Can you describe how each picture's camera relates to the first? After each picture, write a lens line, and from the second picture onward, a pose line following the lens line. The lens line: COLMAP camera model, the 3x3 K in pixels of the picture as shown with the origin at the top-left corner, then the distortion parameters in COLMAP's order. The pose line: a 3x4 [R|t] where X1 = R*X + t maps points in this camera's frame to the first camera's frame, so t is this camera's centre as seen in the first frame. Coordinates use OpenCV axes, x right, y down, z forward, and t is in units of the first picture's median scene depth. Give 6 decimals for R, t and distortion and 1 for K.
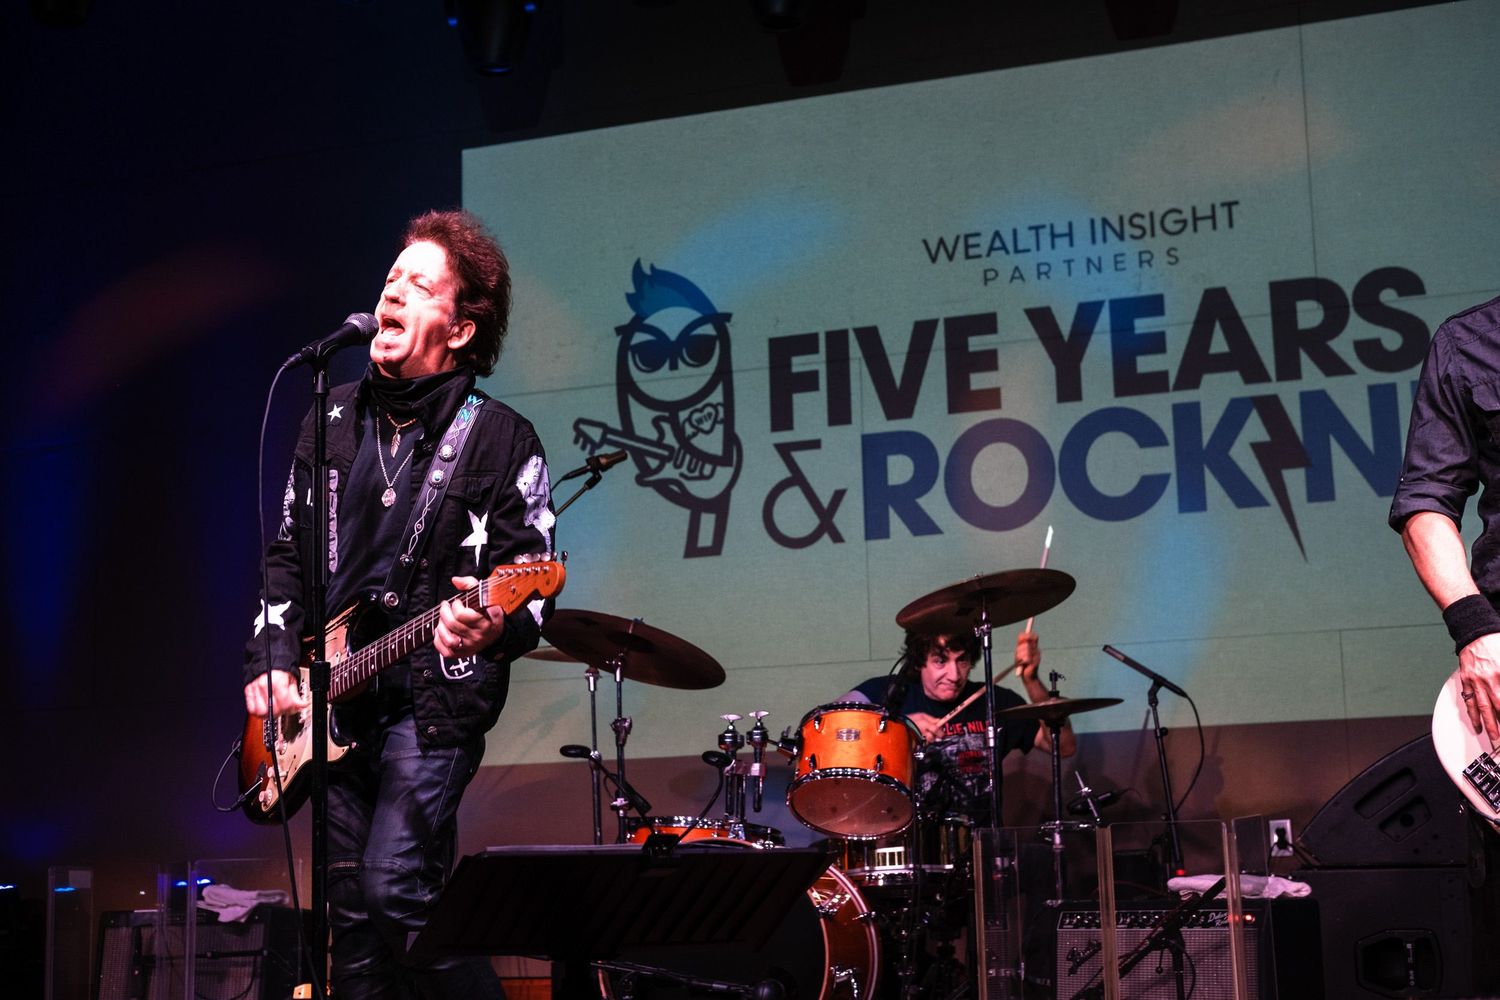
lens RADIAL K [[2333.4, 0, 764.5], [0, 2333.4, 497.7], [0, 0, 1]] dist [-0.324251, 2.297972]
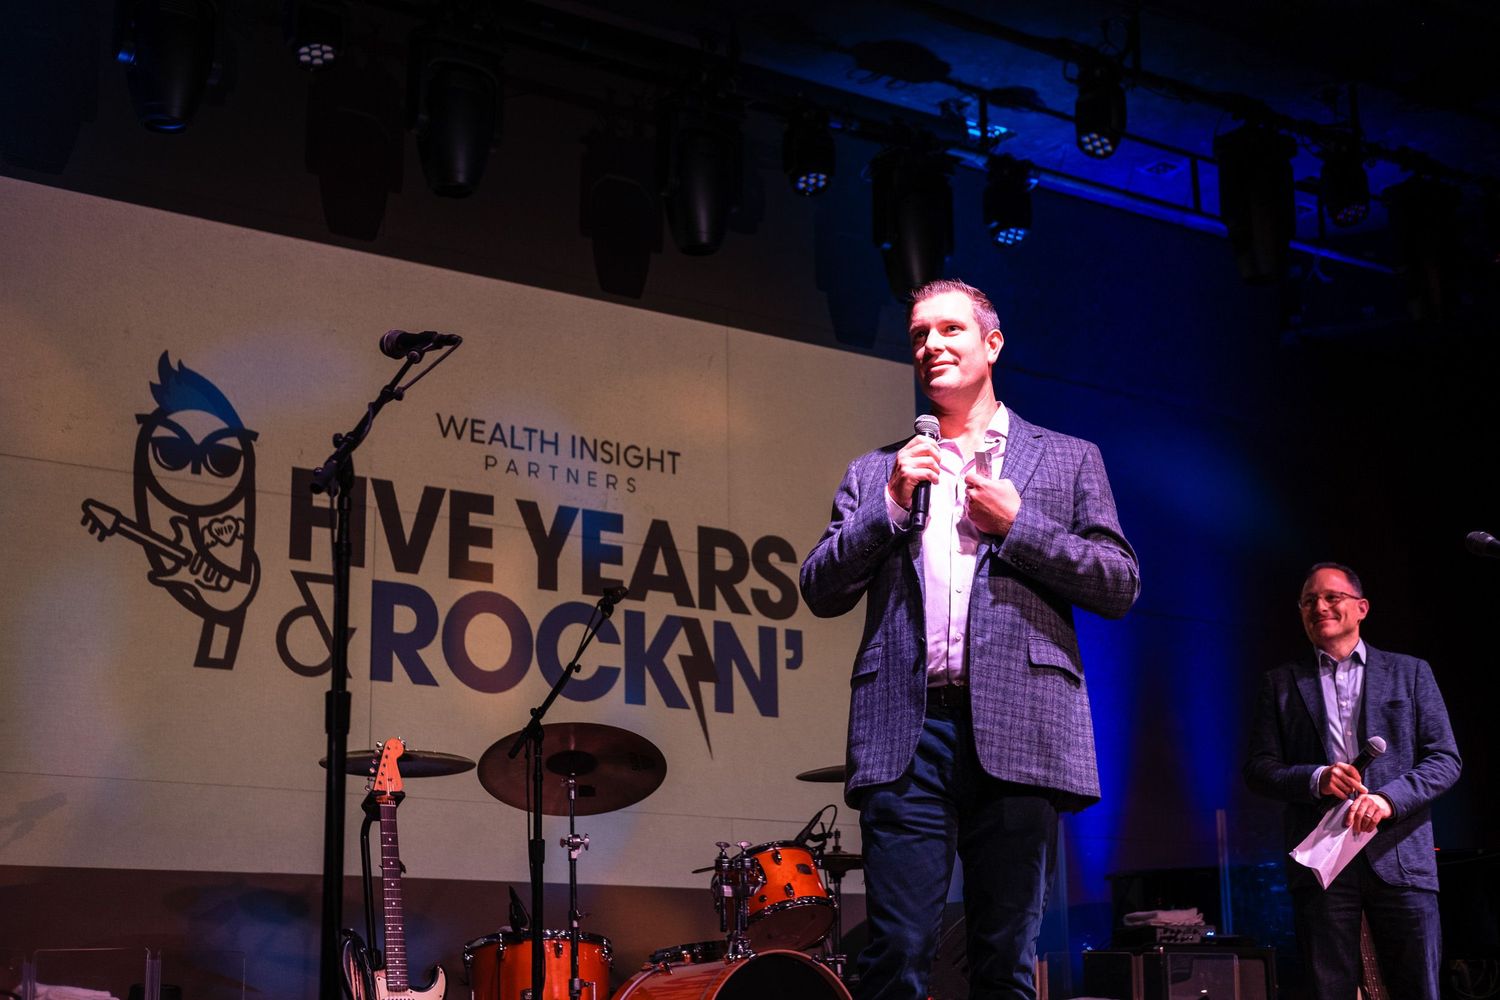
lens RADIAL K [[2285.5, 0, 744.5], [0, 2285.5, 505.9], [0, 0, 1]] dist [-0.321365, 2.309282]
pose [[0.564777, 0.214634, 0.796843, -0.706555], [-0.140200, 0.976504, -0.163658, 0.086936], [-0.813247, -0.019287, 0.581599, 0.274768]]
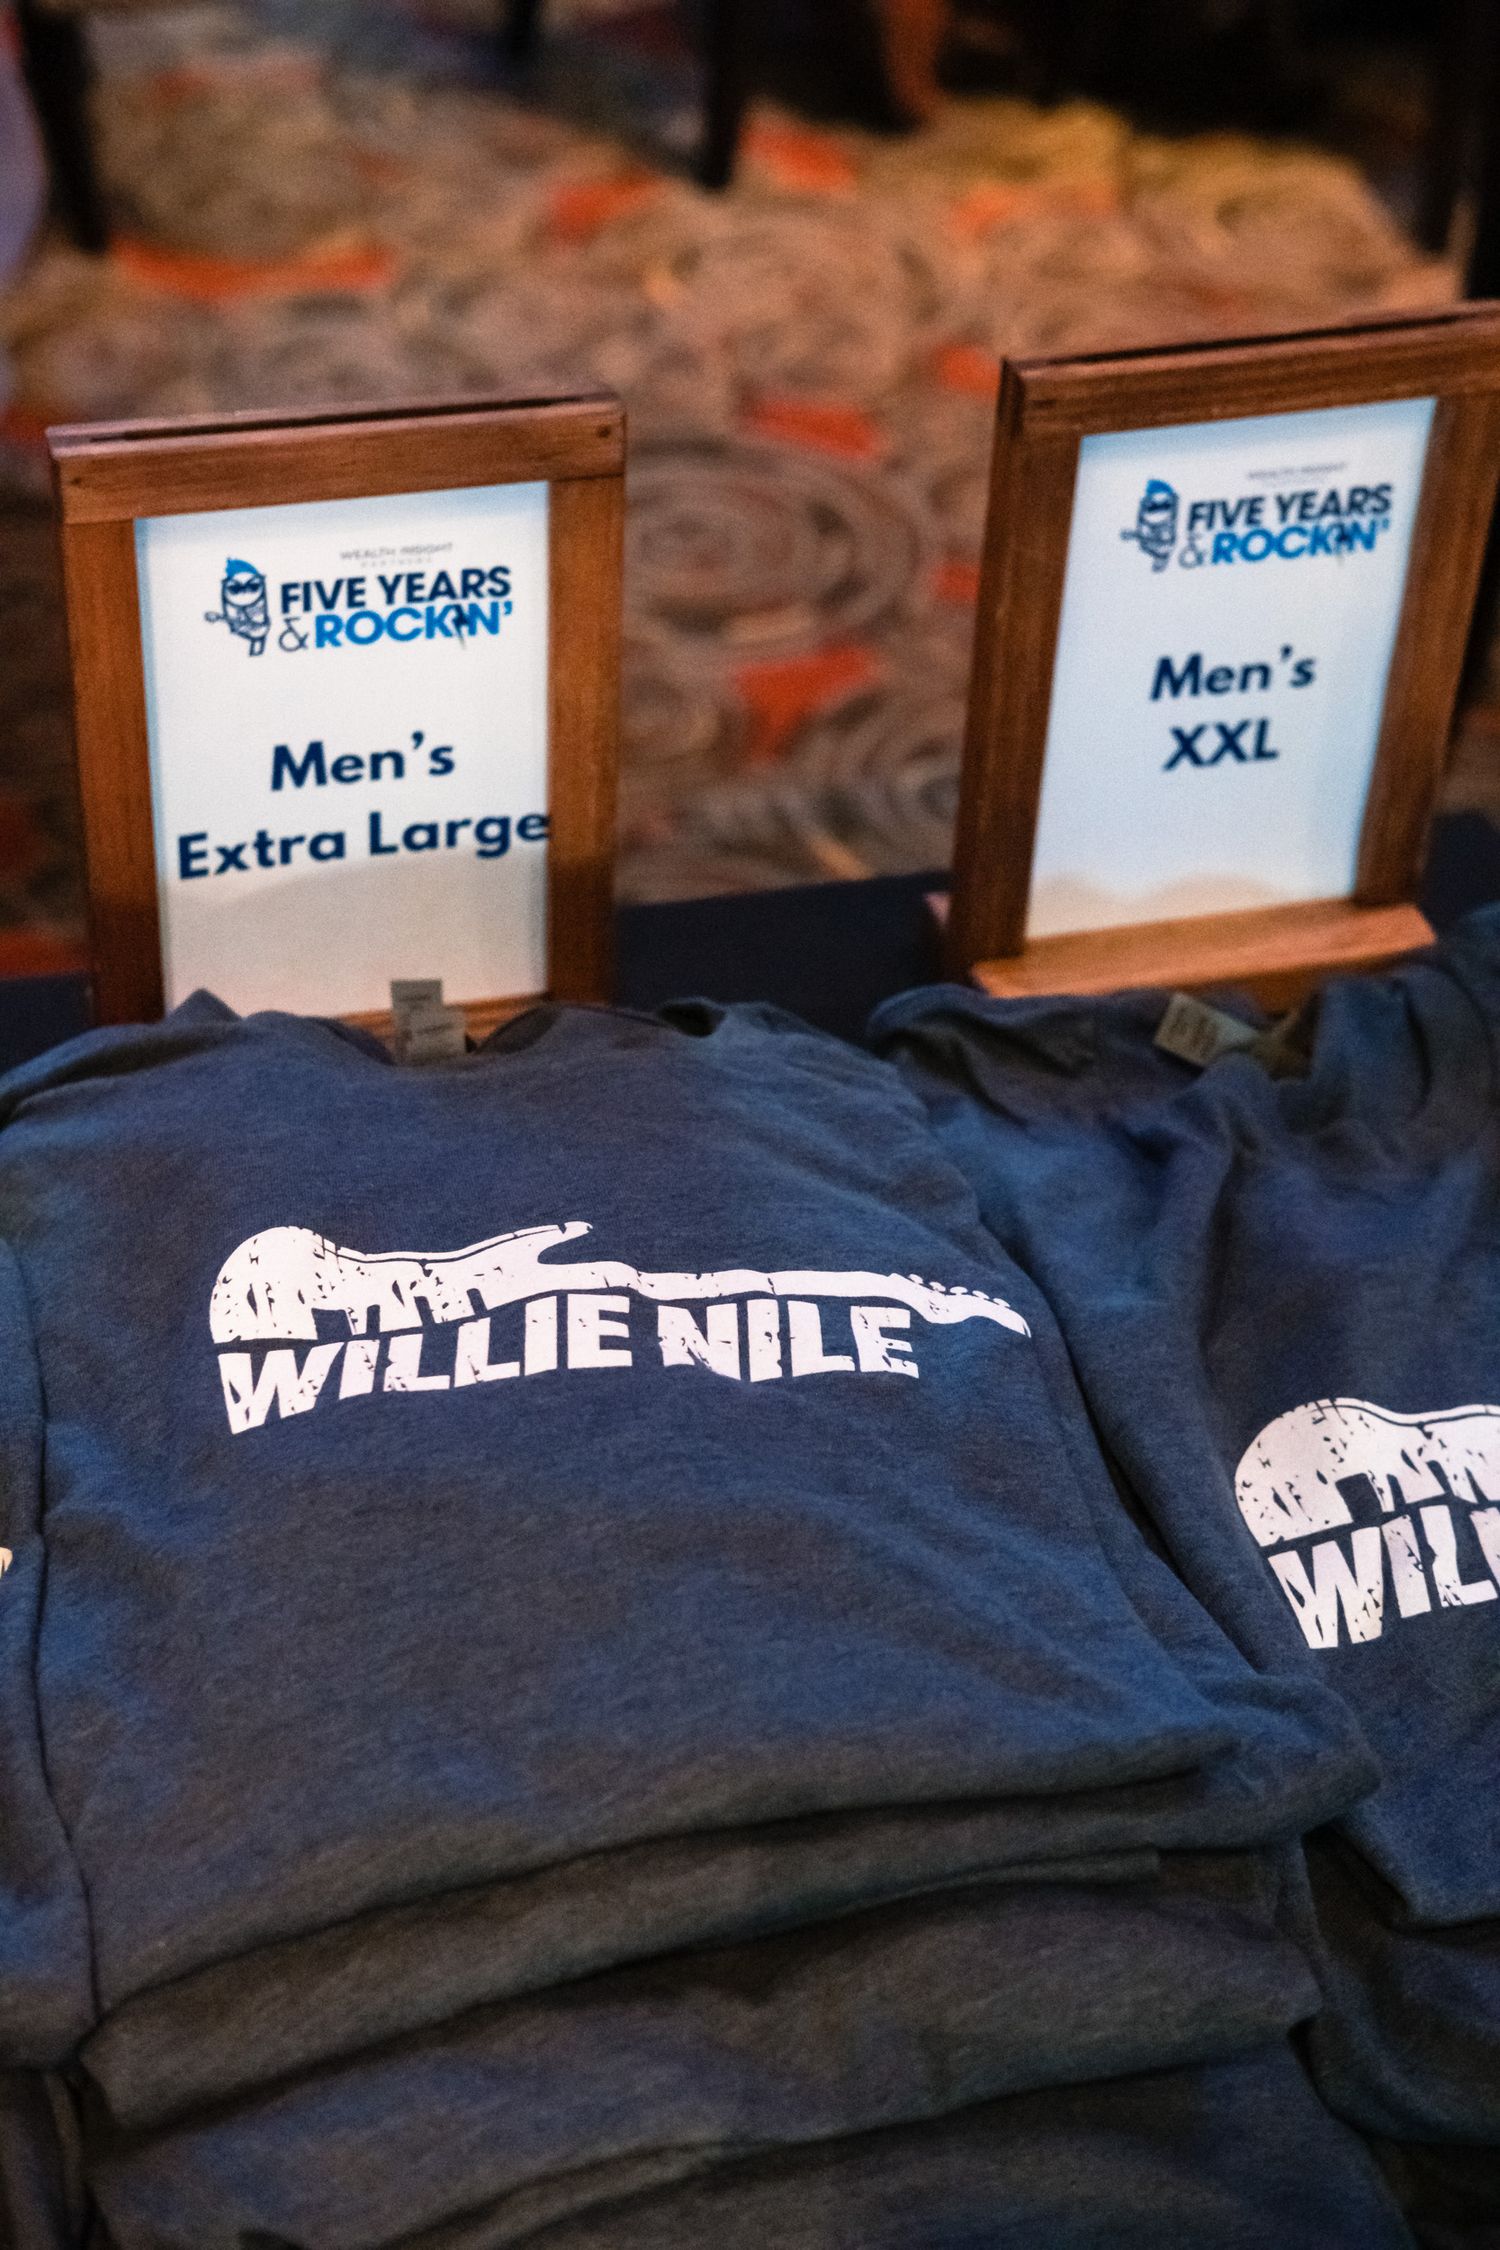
lens RADIAL K [[3354.2, 0, 750.0], [0, 3354.2, 1125.0], [0, 0, 1]] dist [-0.009336, -5.253783]
pose [[0.826430, -0.275880, 0.490820, -1.703660], [-0.163316, 0.716799, 0.677884, -2.449657], [-0.538834, -0.640382, 0.547329, -1.915073]]
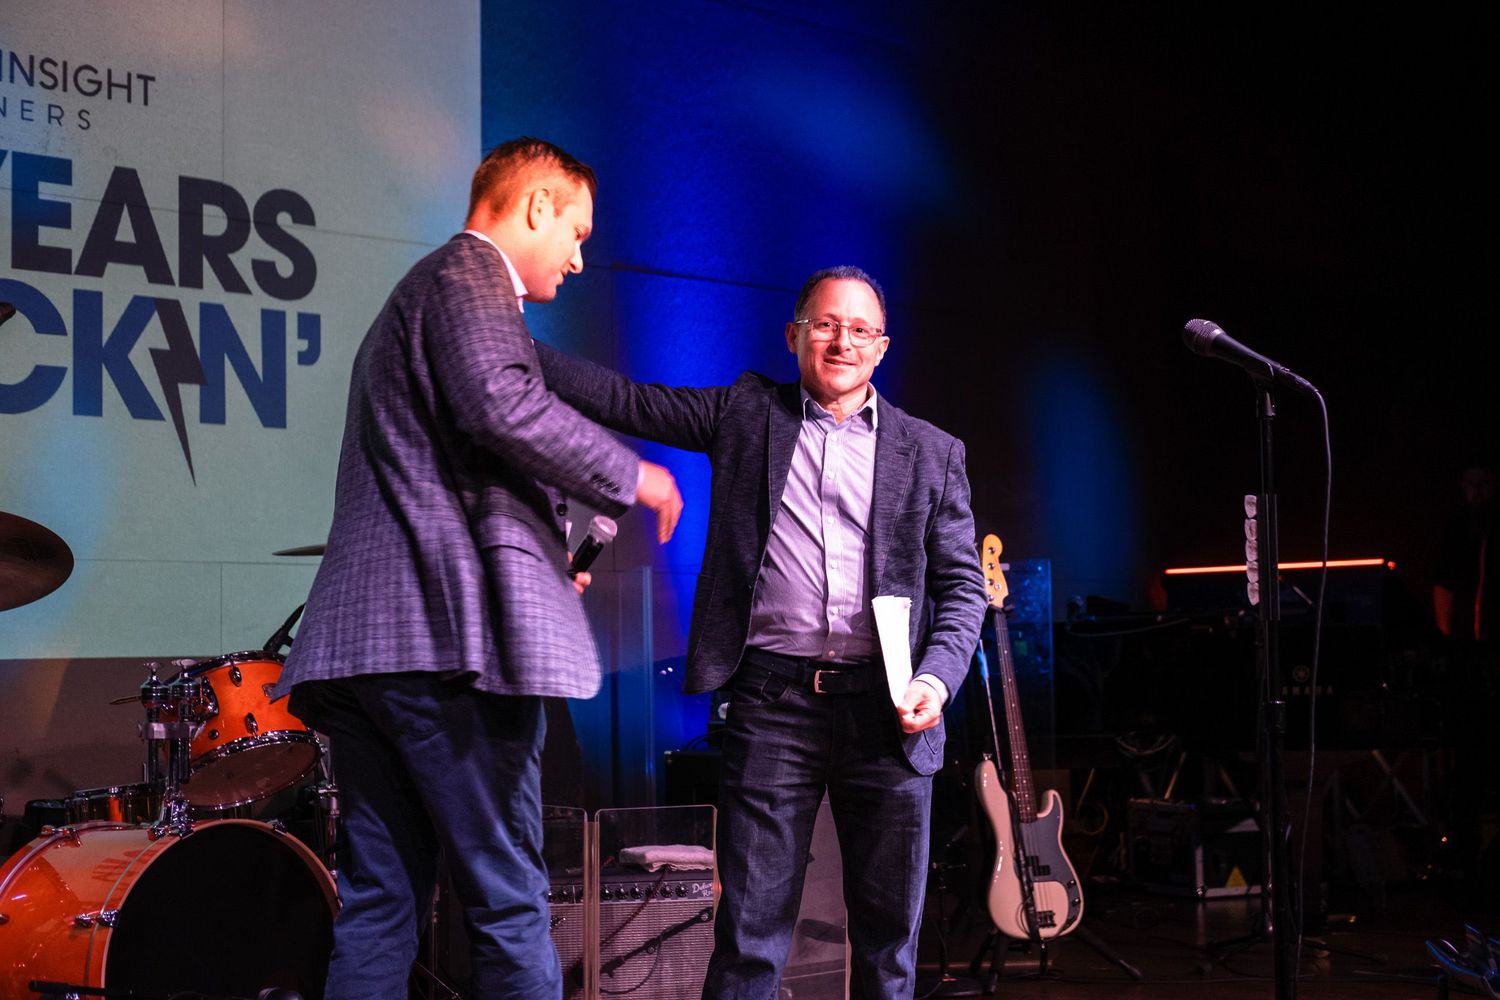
lens RADIAL K [[2533.3, 0, 750.5], [0, 2533.3, 444.6], [0, 0, 1]] dist [-0.067299, 0.926692]
pose [[0.430093, 0.100686, 0.897152, -0.557930], [-0.147950, 0.988187, -0.039976, 0.017939], [-0.890579, -0.115540, 0.439909, 0.335456]]
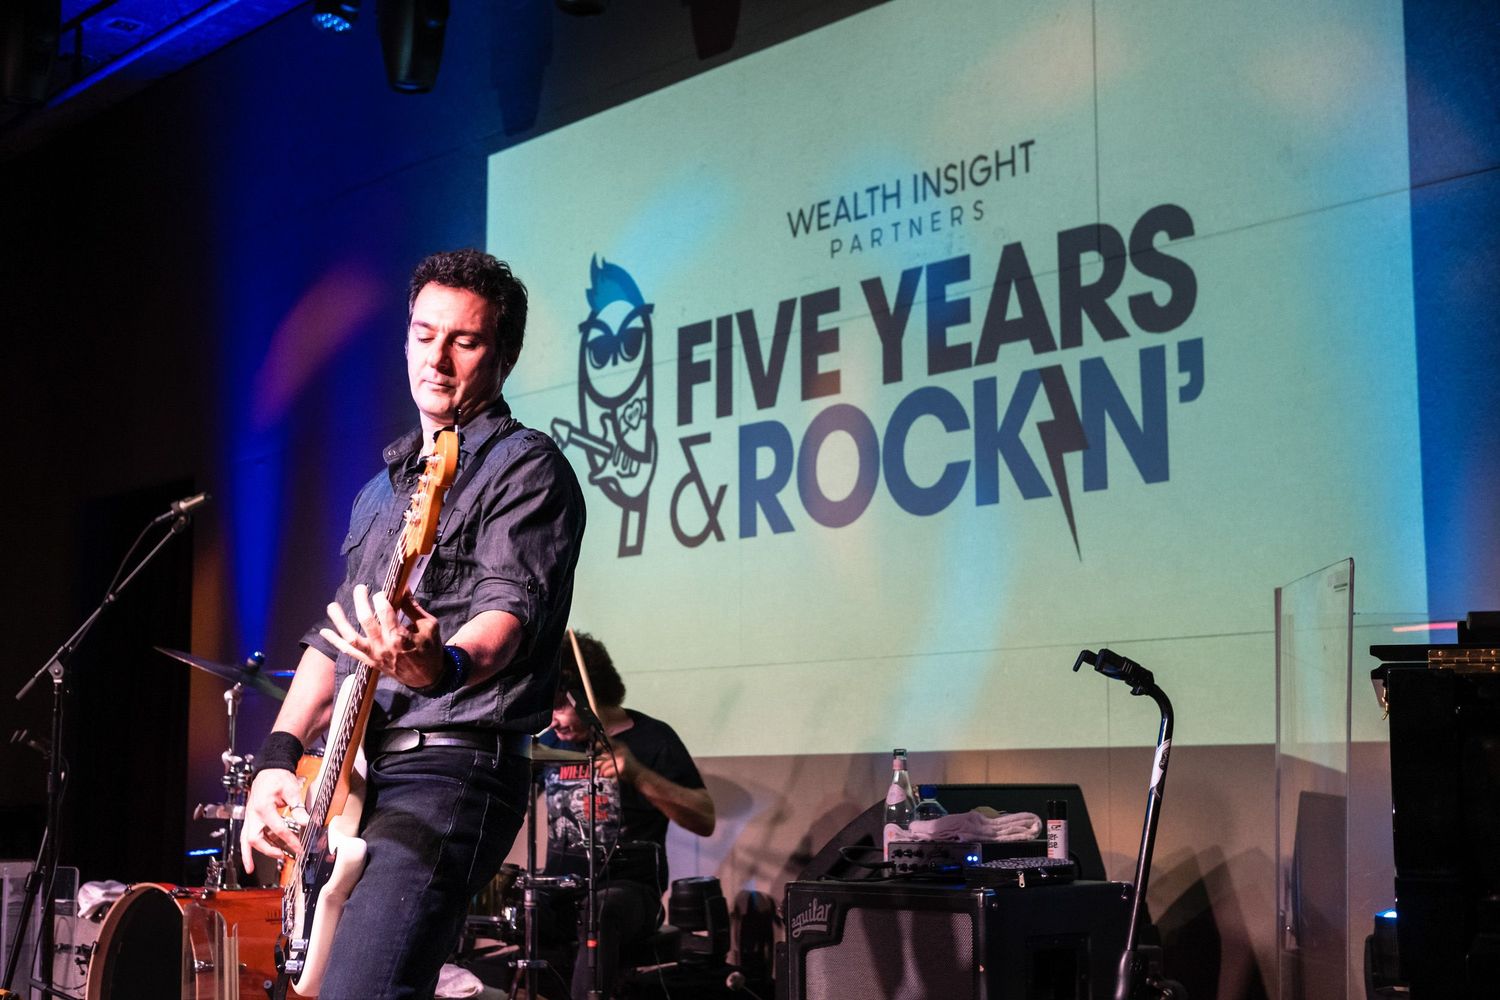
lens RADIAL K [[2285.5, 0, 744.5], [0, 2285.5, 505.9], [0, 0, 1]] dist [-0.321365, 2.309282]
pose [[0.860865, -0.034545, -0.507660, 0.527044], [0.062955, 0.997258, 0.038894, -0.031541], [0.504924, -0.065442, 0.860679, 0.206613]]
